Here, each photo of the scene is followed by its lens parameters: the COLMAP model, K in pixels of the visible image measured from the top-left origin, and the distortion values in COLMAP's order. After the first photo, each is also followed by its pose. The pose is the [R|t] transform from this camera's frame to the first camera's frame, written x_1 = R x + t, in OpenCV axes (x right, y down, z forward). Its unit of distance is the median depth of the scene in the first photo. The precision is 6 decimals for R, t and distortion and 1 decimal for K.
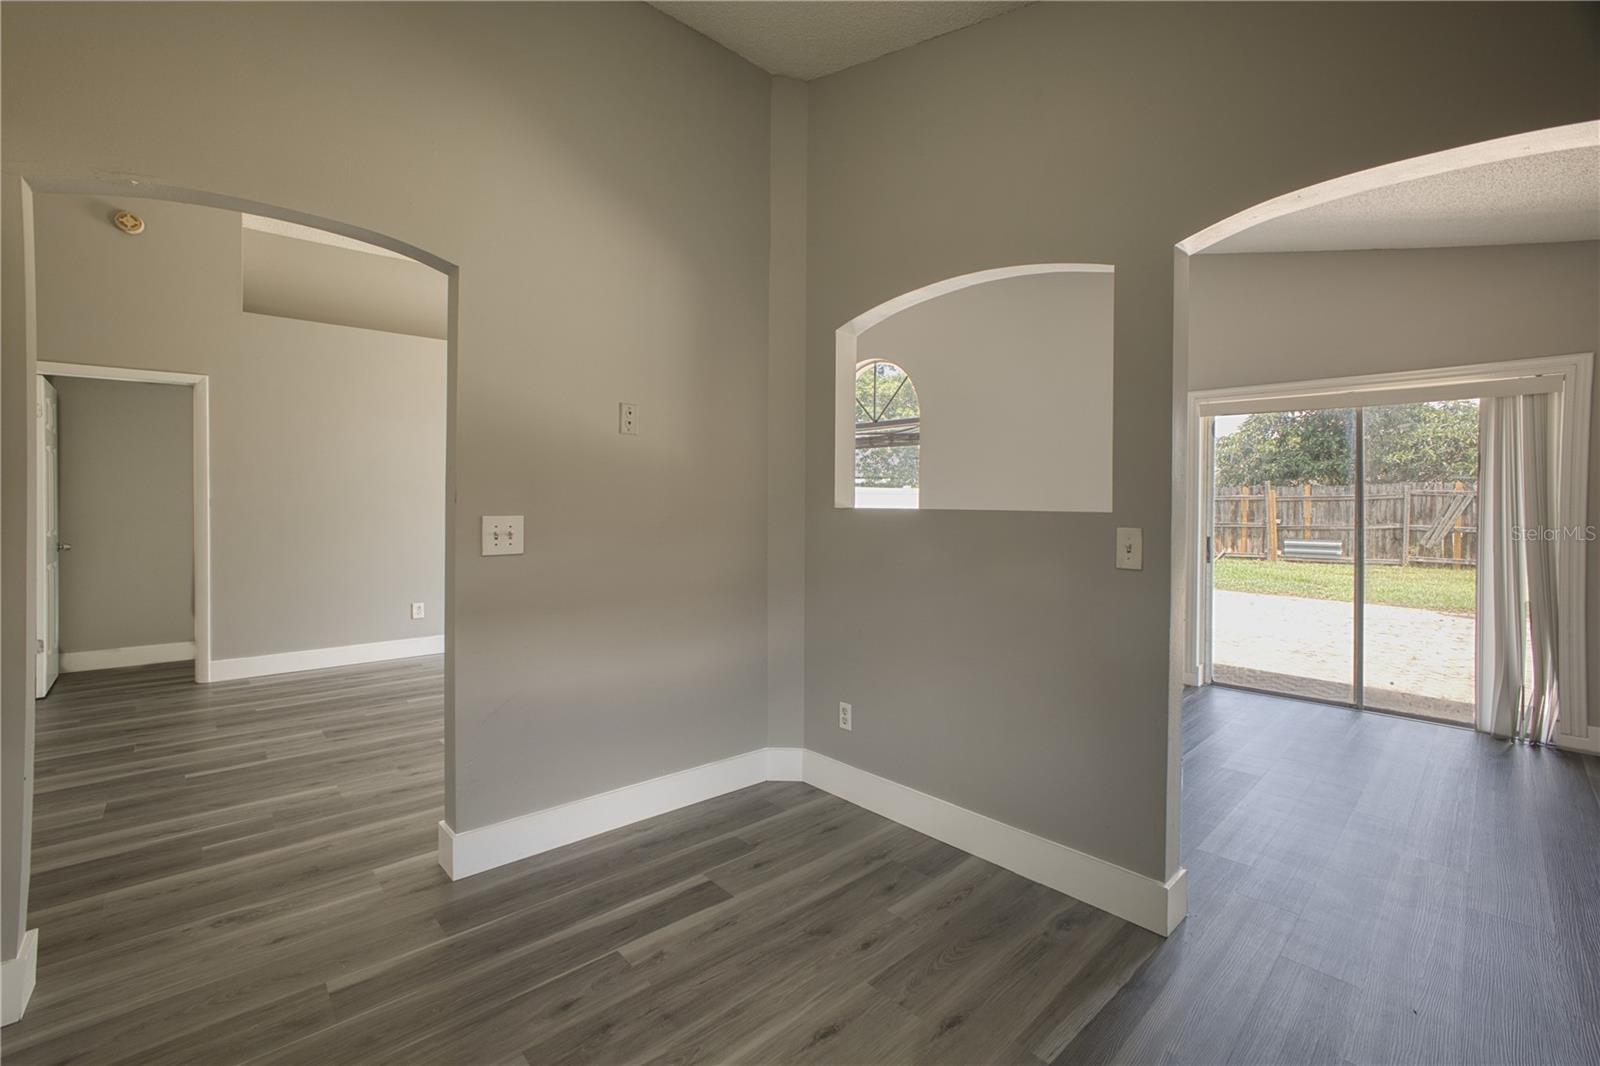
lens RADIAL K [[672.6, 0, 800.0], [0, 672.6, 533.0], [0, 0, 1]] dist [-0.103131, 0.027679]
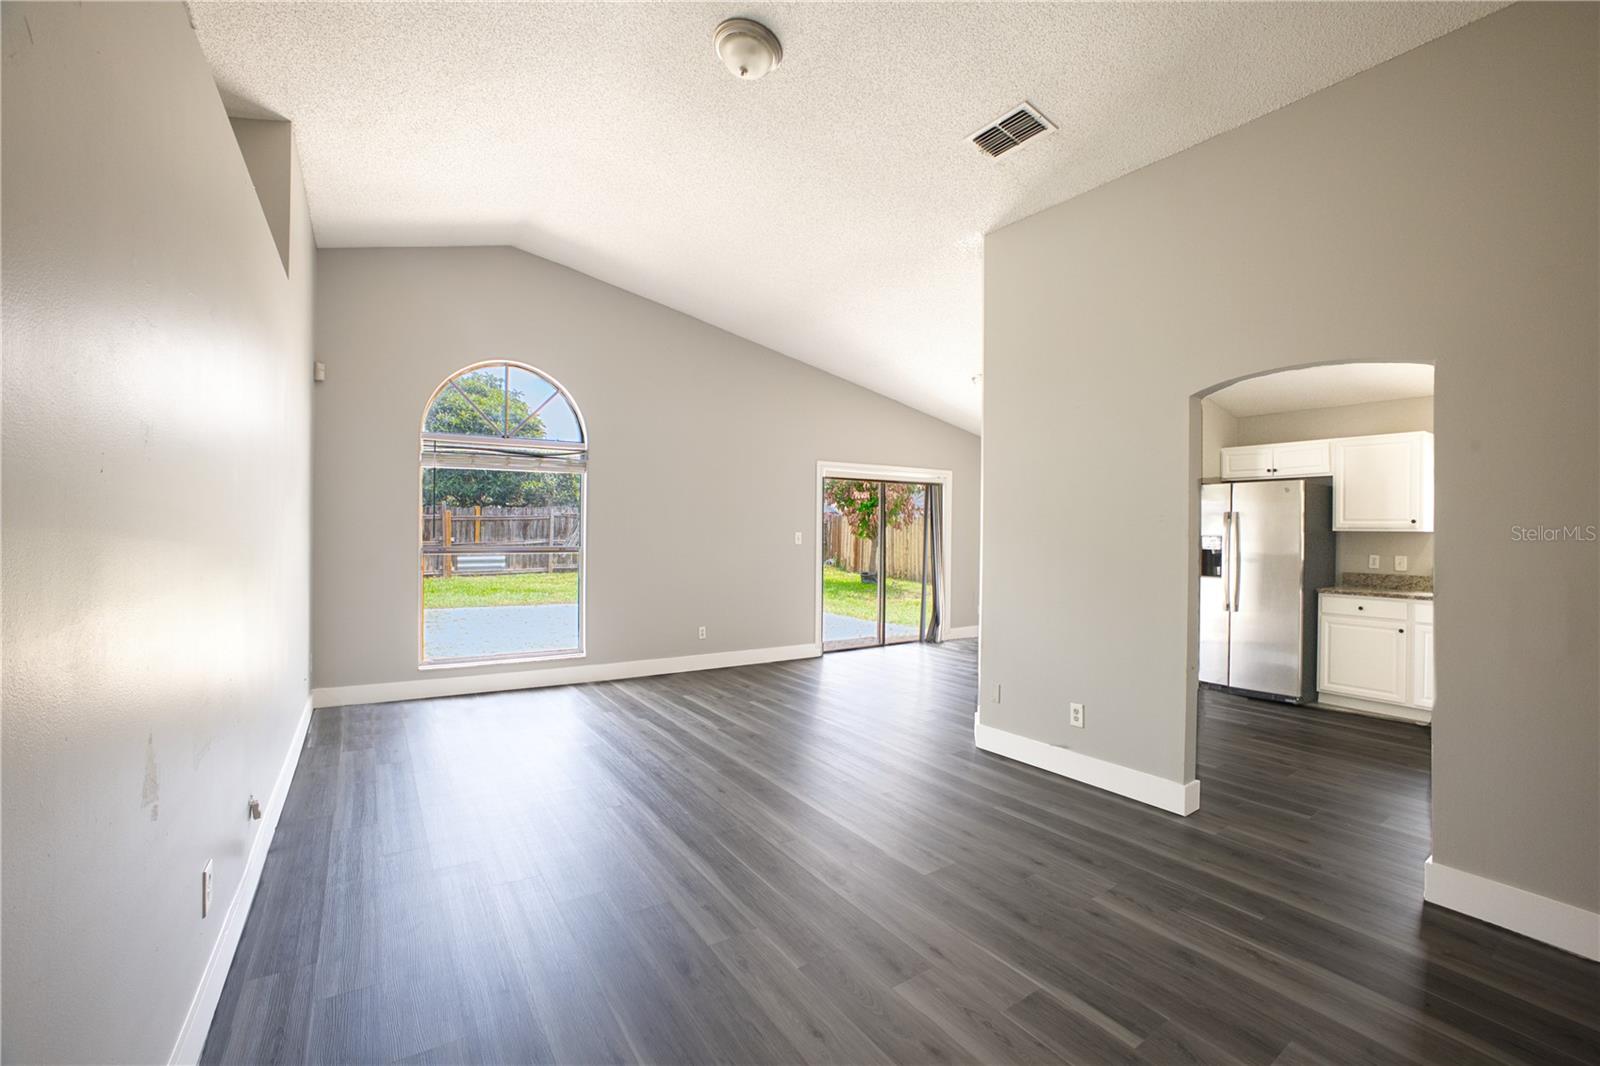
lens RADIAL K [[726.8, 0, 800.0], [0, 726.8, 533.0], [0, 0, 1]] dist [-0.118827, 0.026249]
pose [[0.165410, -0.014525, 0.986118, -0.372885], [0.031757, 0.999451, 0.009395, -0.024971], [-0.985713, 0.029762, 0.165781, 0.266352]]
